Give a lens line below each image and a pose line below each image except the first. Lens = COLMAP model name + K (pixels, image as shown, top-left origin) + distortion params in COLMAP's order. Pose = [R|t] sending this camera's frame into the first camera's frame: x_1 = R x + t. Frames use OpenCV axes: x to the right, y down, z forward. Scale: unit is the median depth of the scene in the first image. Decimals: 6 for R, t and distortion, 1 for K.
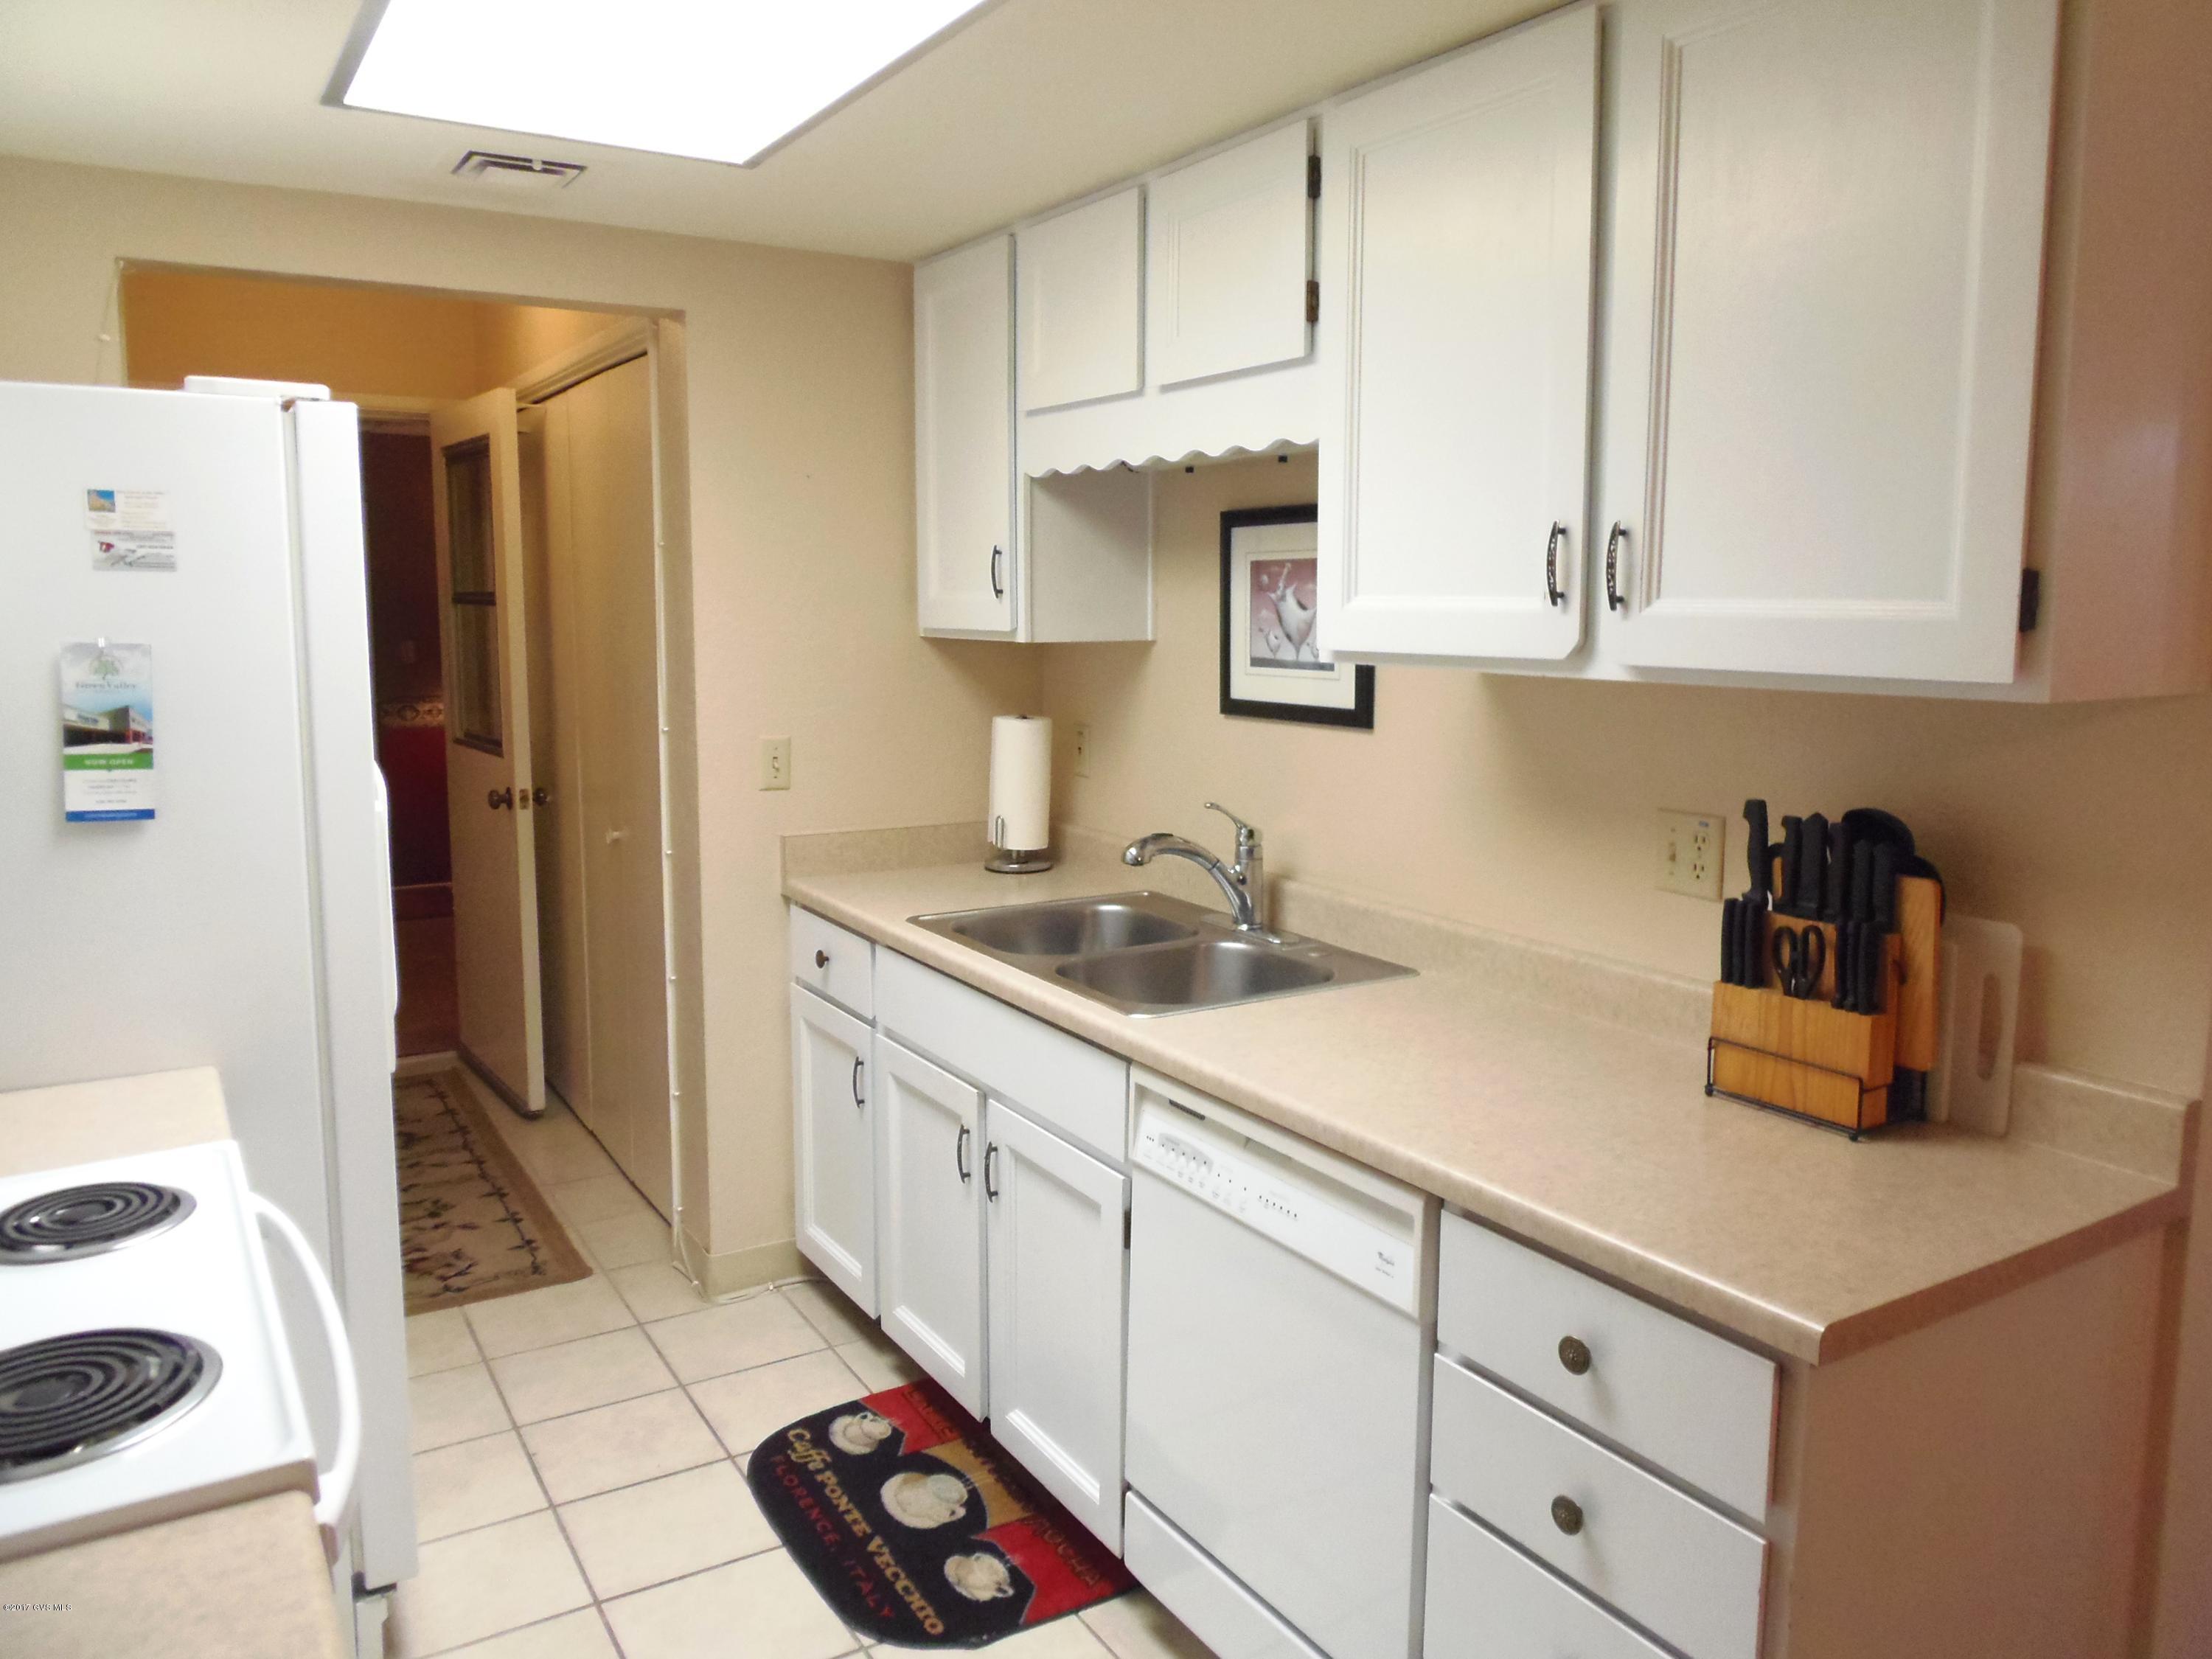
lens RADIAL K [[1630.7, 0, 1144.4], [0, 1630.7, 810.9], [0, 0, 1]] dist [0.006180, -0.038989]
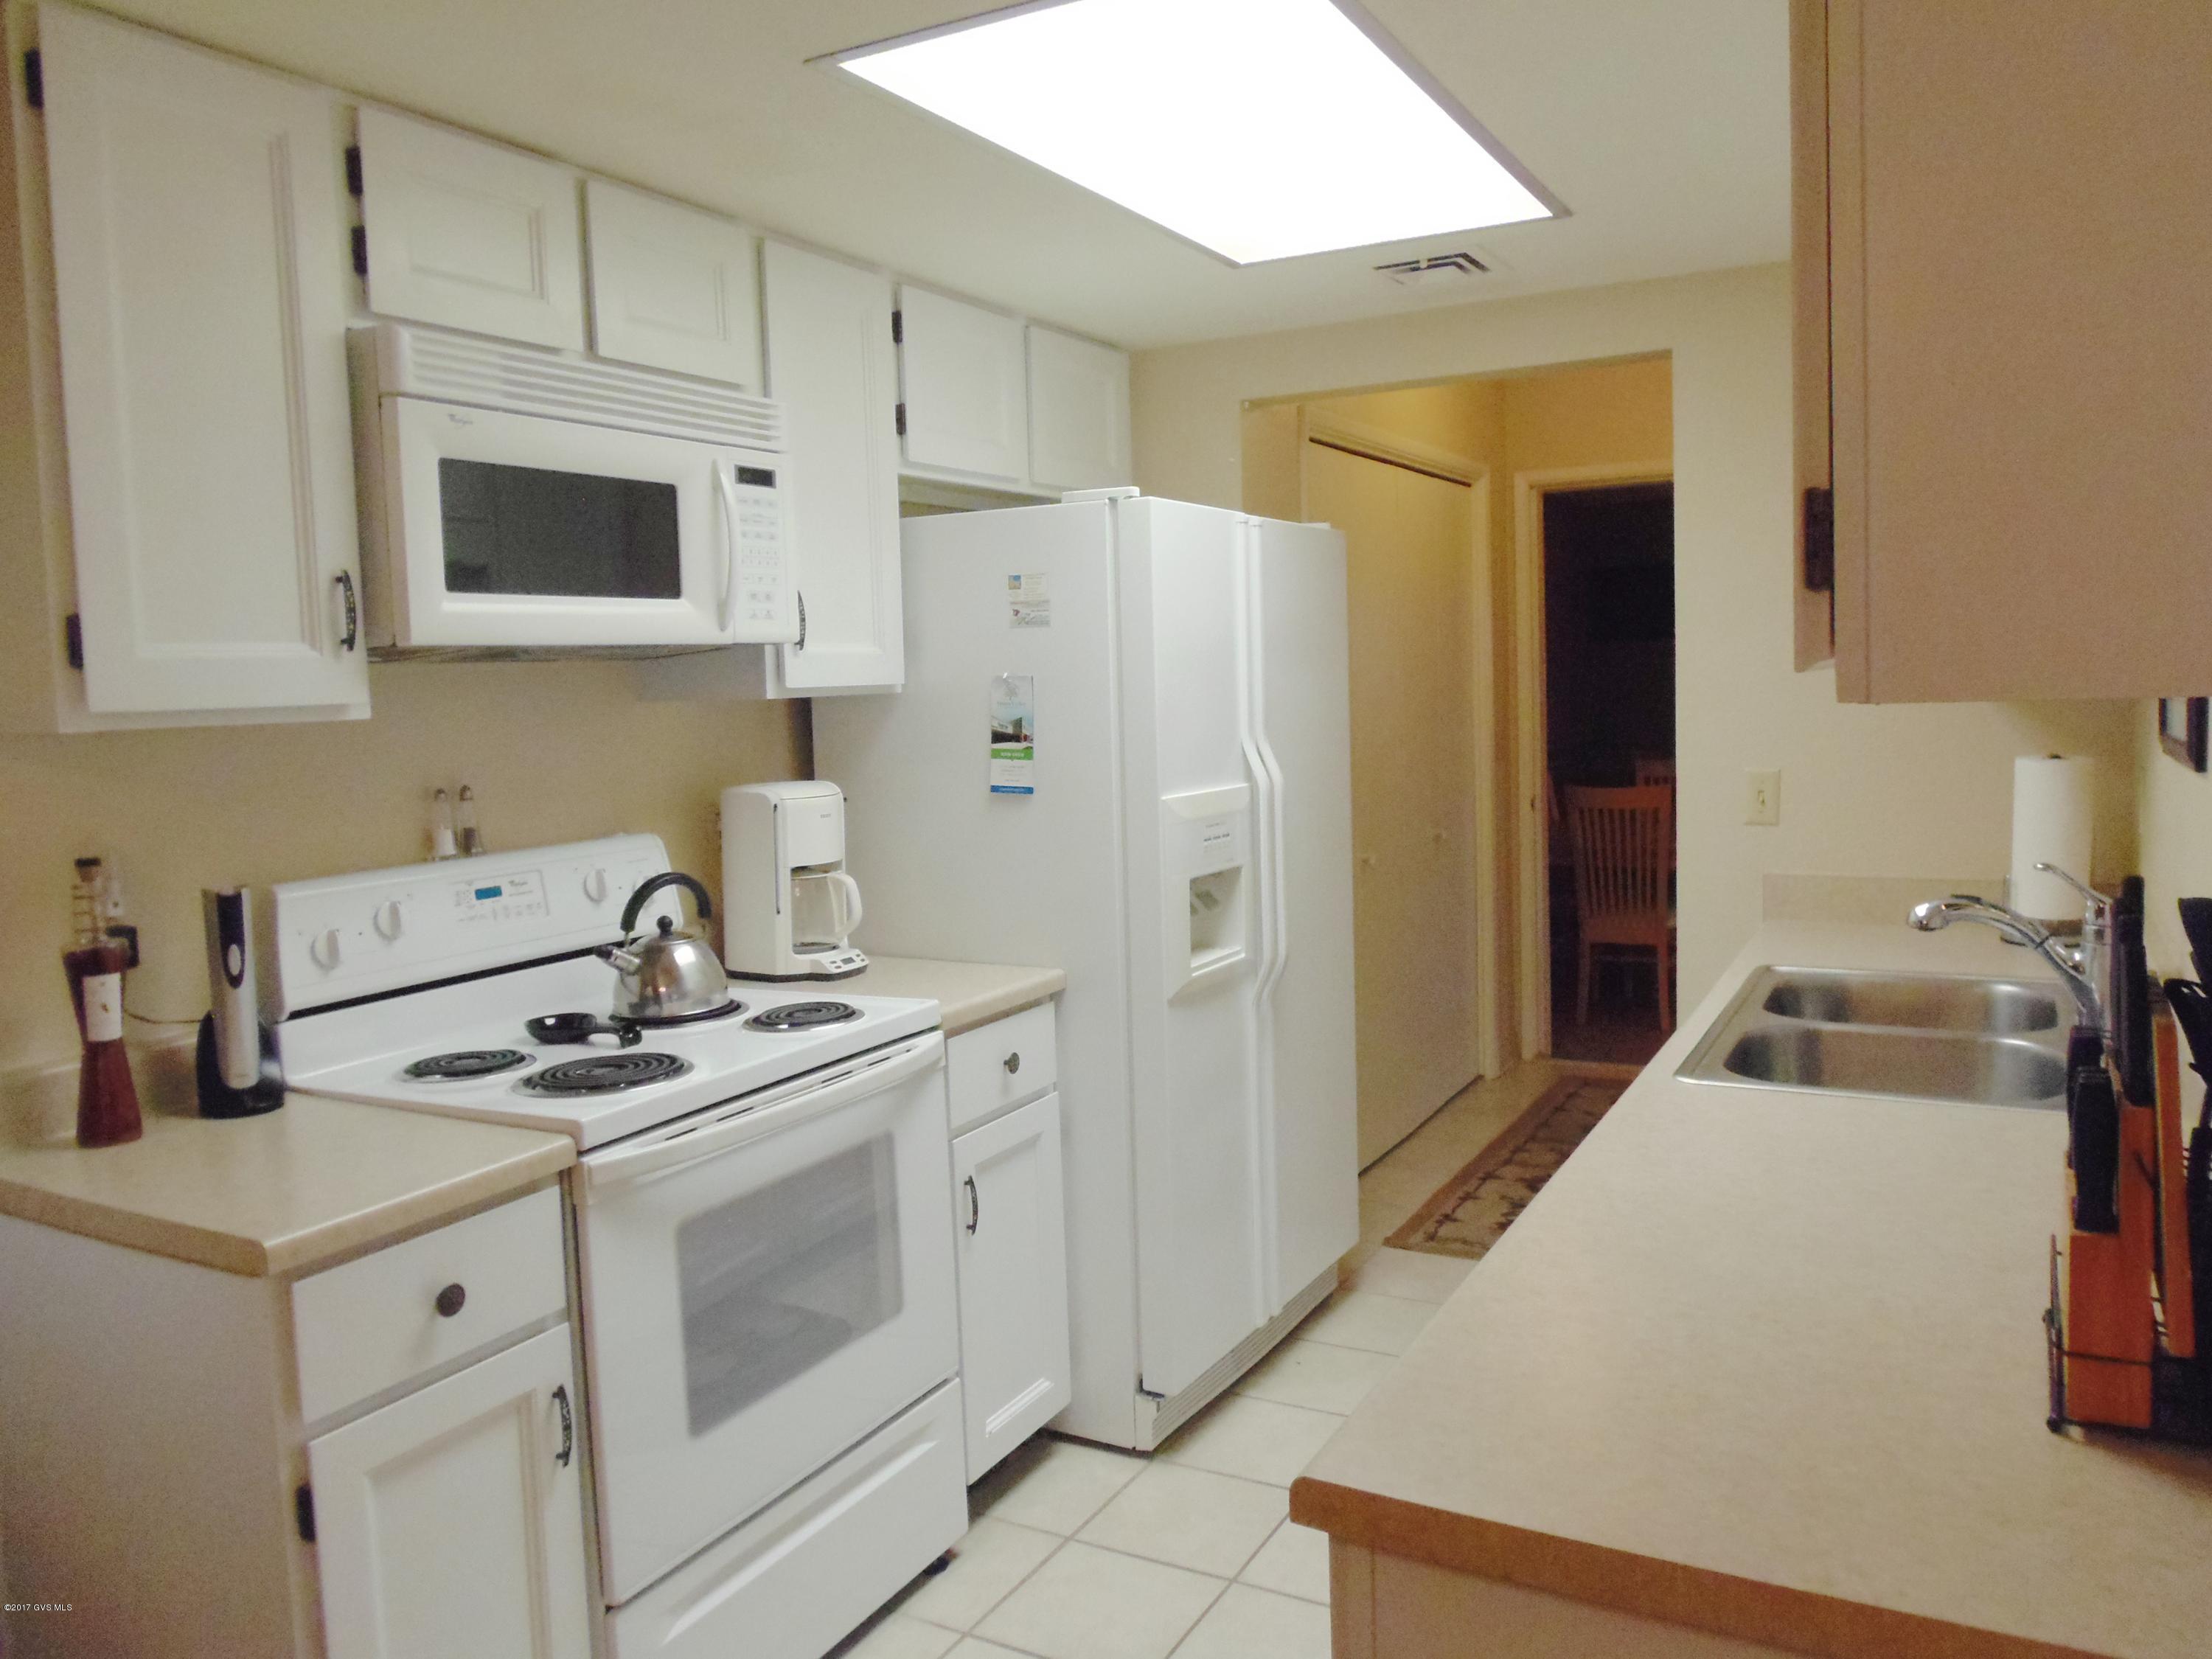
lens RADIAL K [[1610.7, 0, 1104.9], [0, 1610.7, 819.1], [0, 0, 1]] dist [-0.003362, -0.002245]
pose [[0.481996, 0.057751, -0.874268, 0.523366], [-0.081677, 0.996442, 0.020792, -0.006155], [0.872358, 0.061386, 0.484998, 0.256175]]
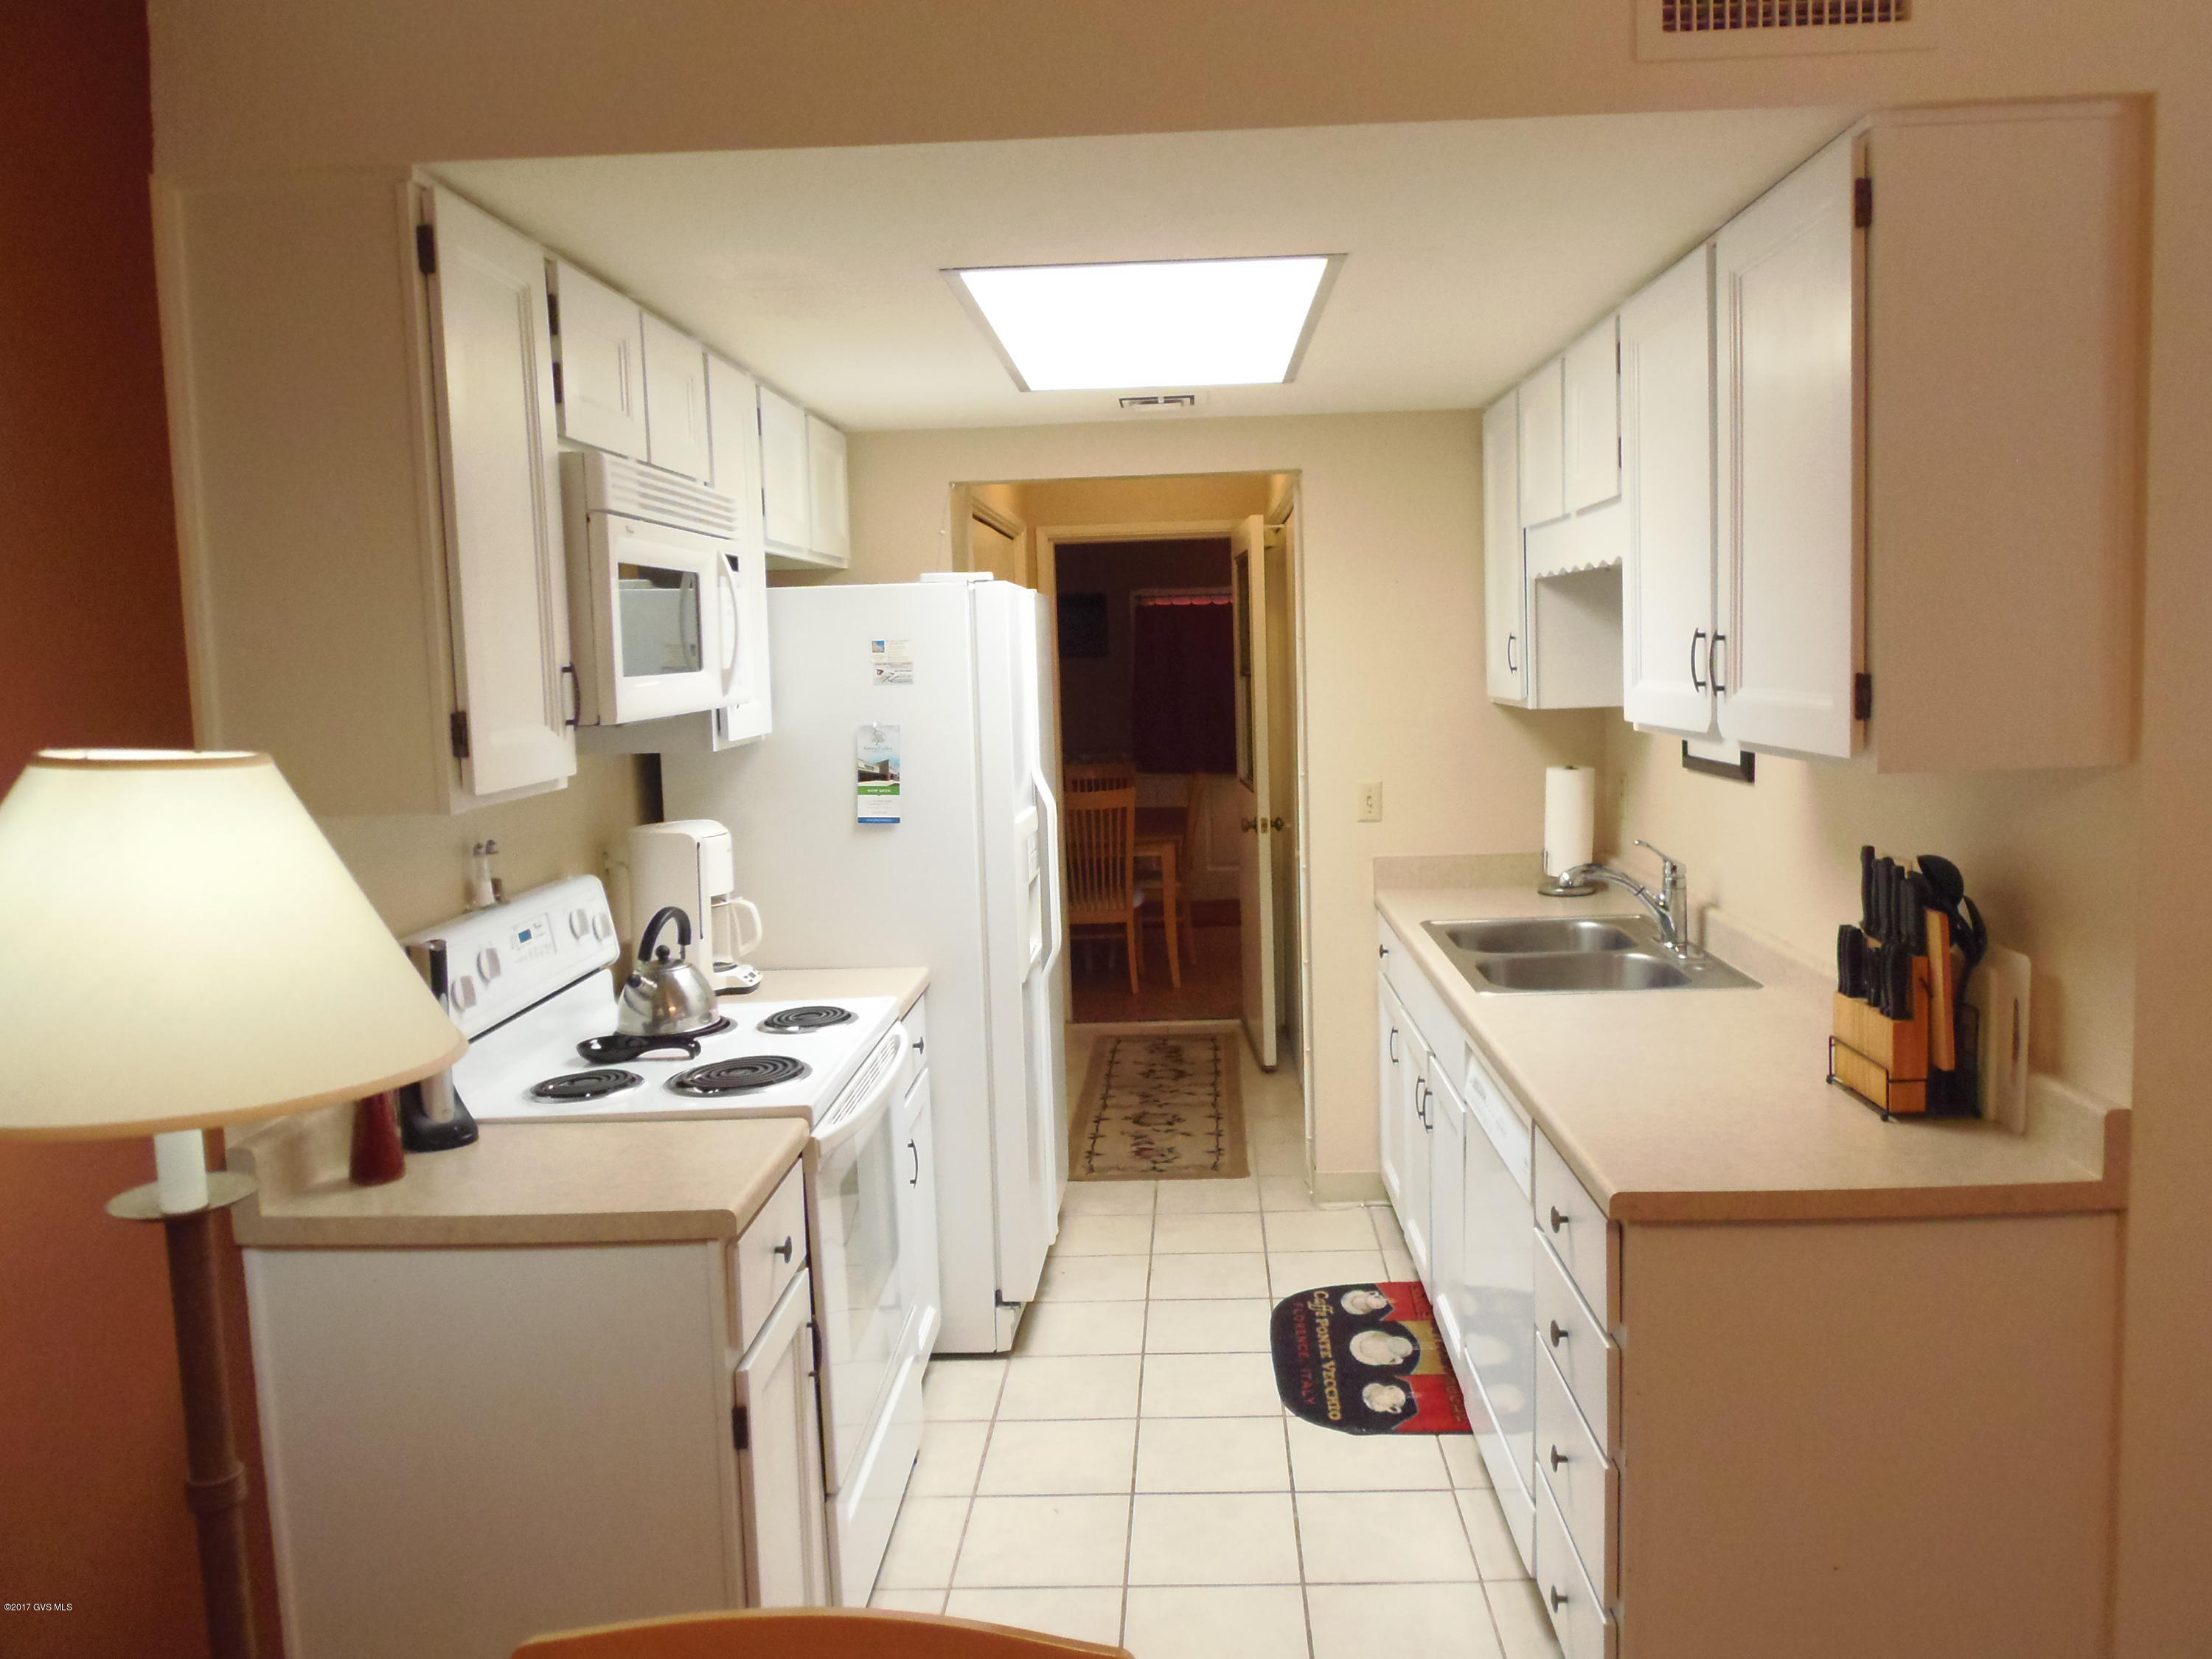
lens RADIAL K [[1629.0, 0, 1106.0], [0, 1629.0, 829.5], [0, 0, 1]] dist [0.007474, 0.001399]
pose [[0.821012, 0.031599, -0.570036, 0.437971], [-0.038682, 0.999252, -0.000322, 0.002637], [0.569599, 0.022315, 0.821619, -0.247997]]
